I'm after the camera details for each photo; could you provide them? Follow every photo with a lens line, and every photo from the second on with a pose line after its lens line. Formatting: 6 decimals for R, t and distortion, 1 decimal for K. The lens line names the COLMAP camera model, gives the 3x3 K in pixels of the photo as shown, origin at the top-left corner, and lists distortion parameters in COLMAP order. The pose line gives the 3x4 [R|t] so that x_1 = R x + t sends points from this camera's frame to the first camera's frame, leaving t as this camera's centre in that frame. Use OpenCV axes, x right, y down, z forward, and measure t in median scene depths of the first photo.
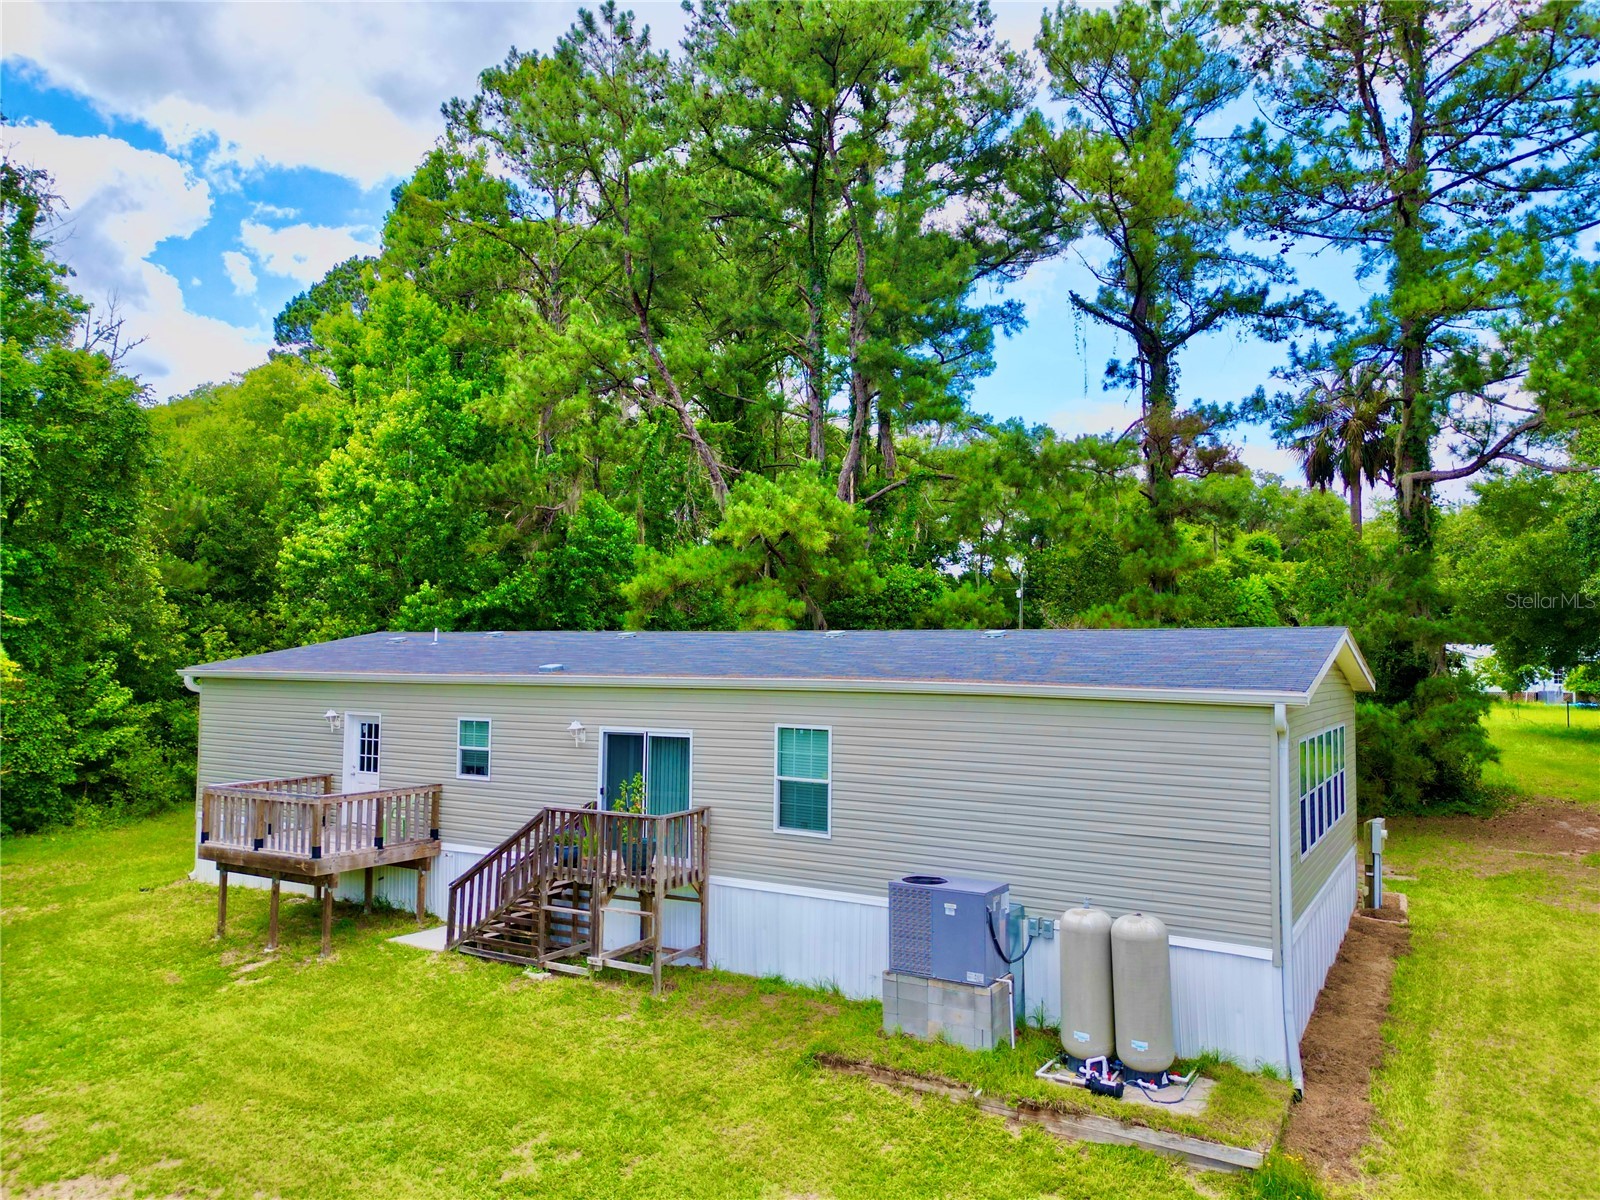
lens RADIAL K [[1118.1, 0, 800.9], [0, 1118.1, 596.4], [0, 0, 1]] dist [0.060657, -0.058564]
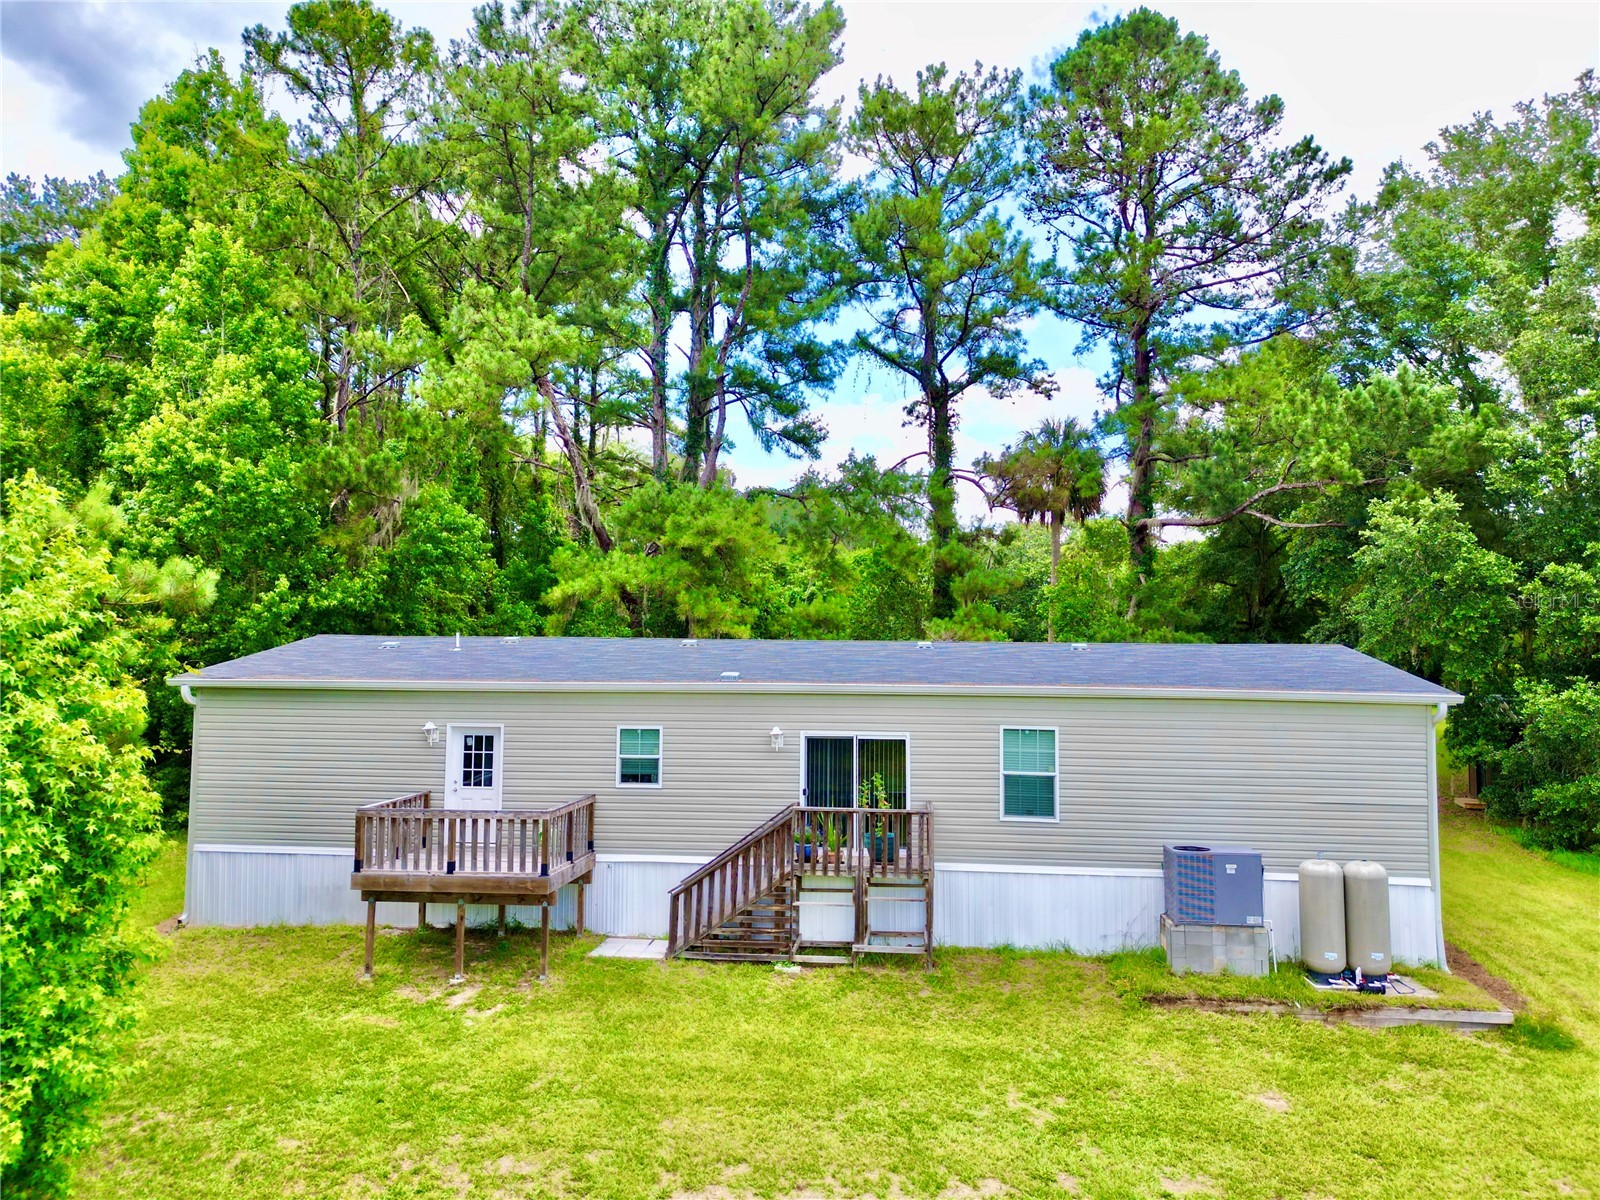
lens RADIAL K [[1118.1, 0, 800.9], [0, 1118.1, 596.4], [0, 0, 1]] dist [0.060657, -0.058564]
pose [[0.906000, 0.027162, 0.422406, -0.386068], [-0.026440, 0.999622, -0.007568, -0.002161], [-0.422451, -0.004312, 0.906375, 0.026616]]
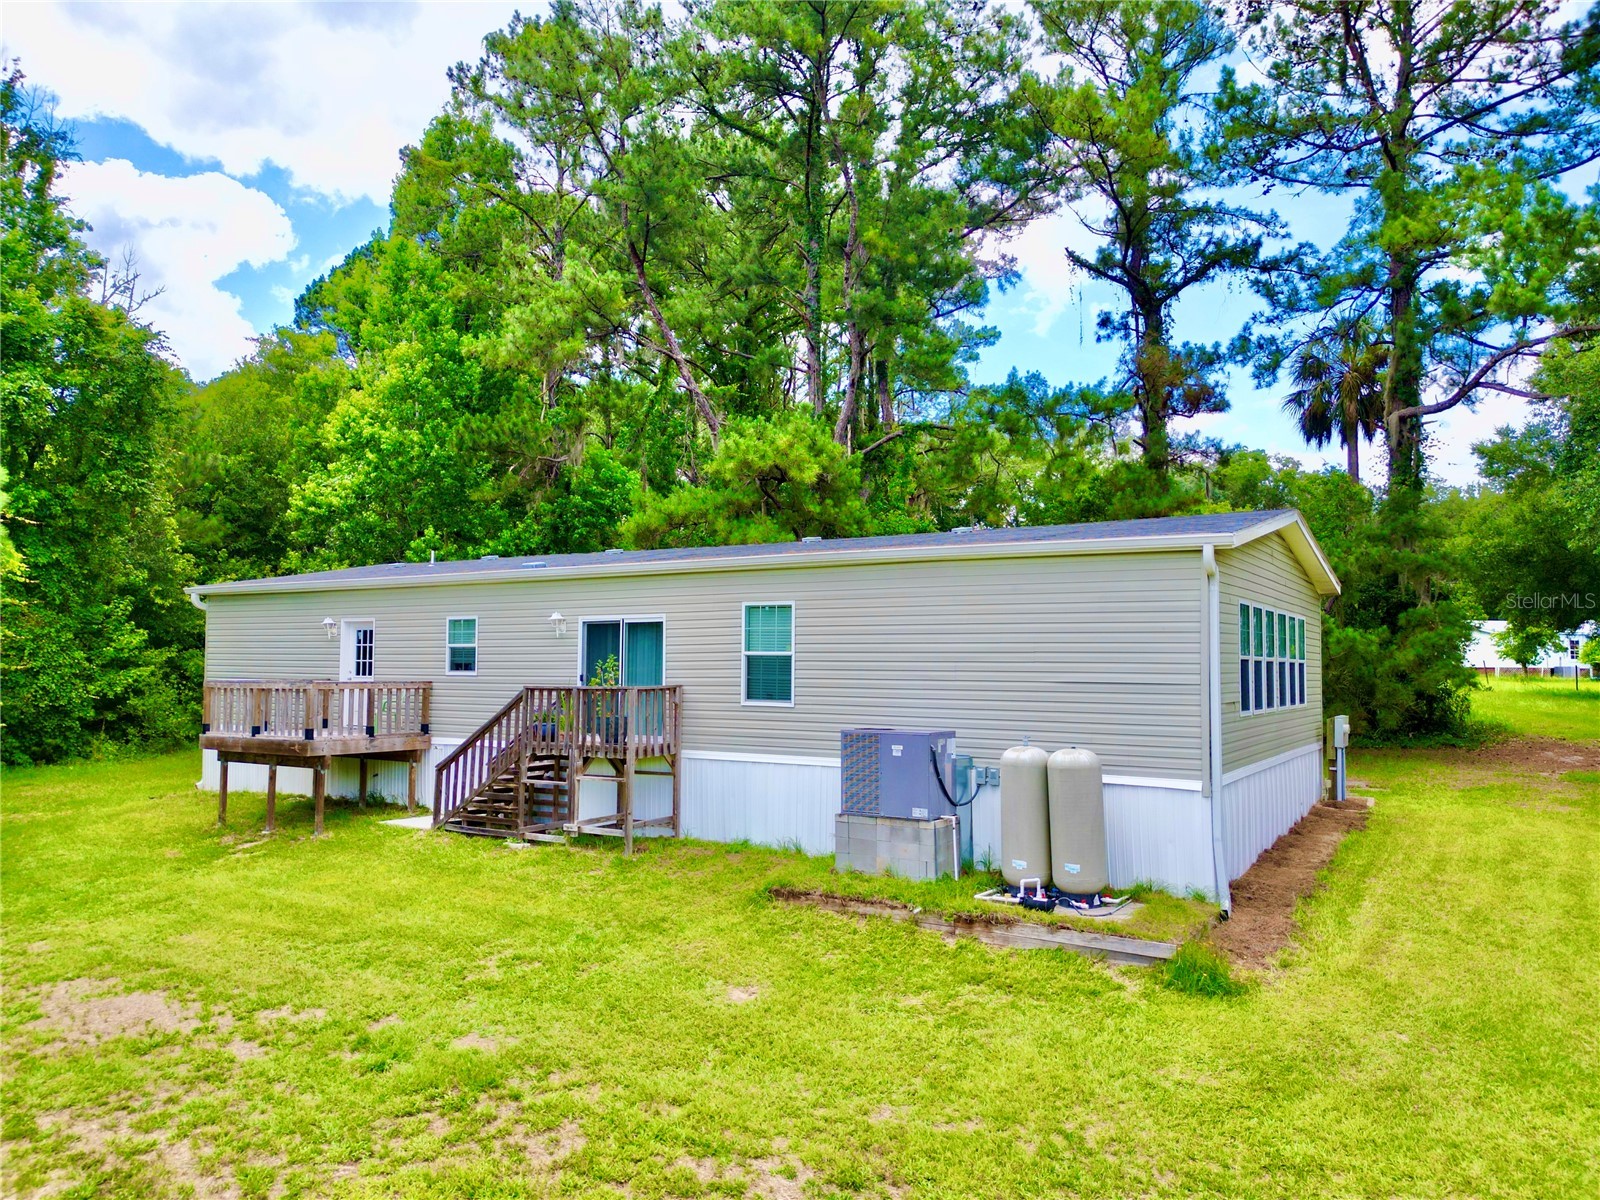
lens RADIAL K [[1120.6, 0, 800.5], [0, 1120.6, 593.4], [0, 0, 1]] dist [0.051278, -0.044829]
pose [[0.999760, -0.003987, -0.021540, 0.029826], [0.003861, 0.999975, -0.005858, 0.062379], [0.021563, 0.005773, 0.999751, -0.022905]]
